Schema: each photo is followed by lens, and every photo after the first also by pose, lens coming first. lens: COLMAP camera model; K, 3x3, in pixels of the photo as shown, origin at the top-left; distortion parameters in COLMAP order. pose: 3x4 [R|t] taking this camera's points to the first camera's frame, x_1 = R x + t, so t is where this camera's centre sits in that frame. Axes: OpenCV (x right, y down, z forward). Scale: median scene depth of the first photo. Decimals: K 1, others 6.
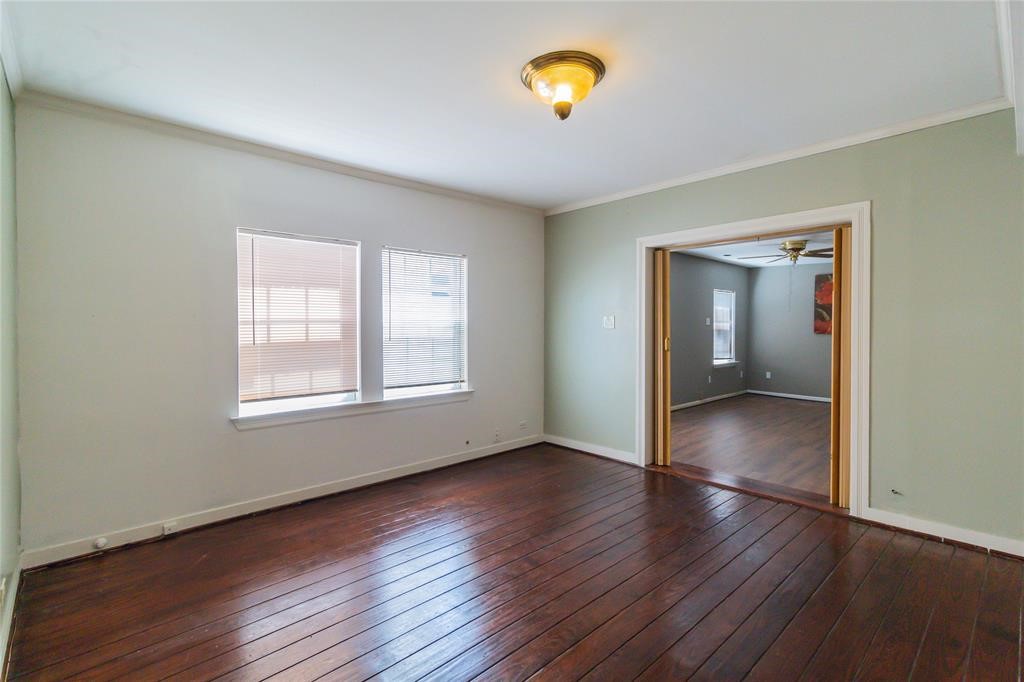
lens RADIAL K [[485.4, 0, 514.8], [0, 485.4, 333.7], [0, 0, 1]] dist [-0.003038, -0.000024]
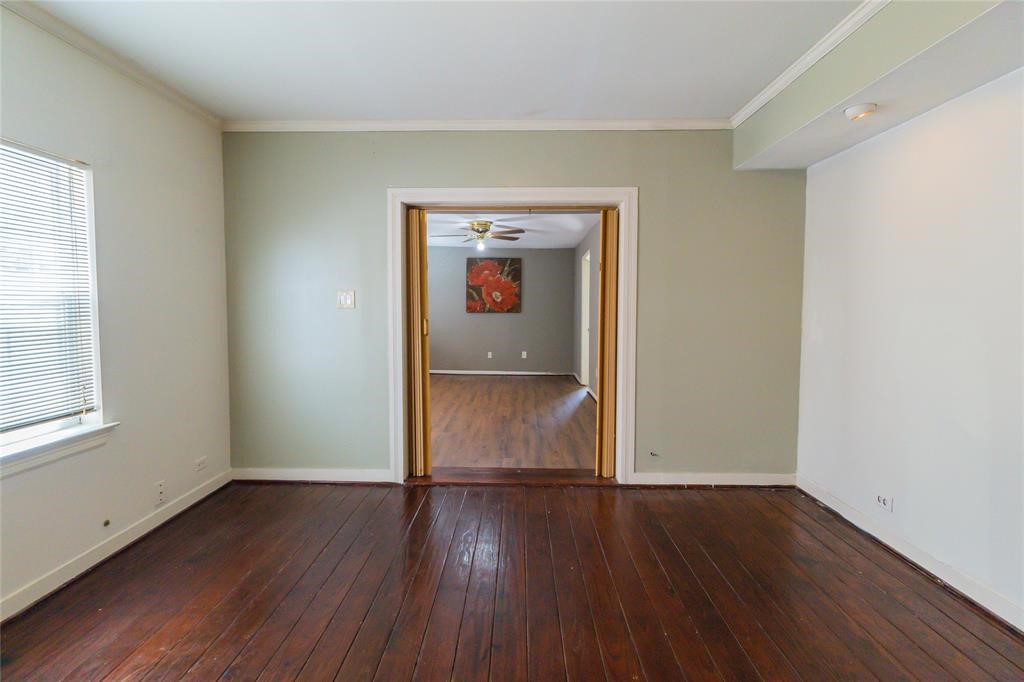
lens RADIAL K [[485.4, 0, 514.8], [0, 485.4, 333.7], [0, 0, 1]] dist [-0.003038, -0.000024]
pose [[0.690003, -0.038302, 0.722793, -0.167304], [0.006009, 0.998868, 0.047194, -0.004868], [-0.723782, -0.028221, 0.689451, 0.326085]]
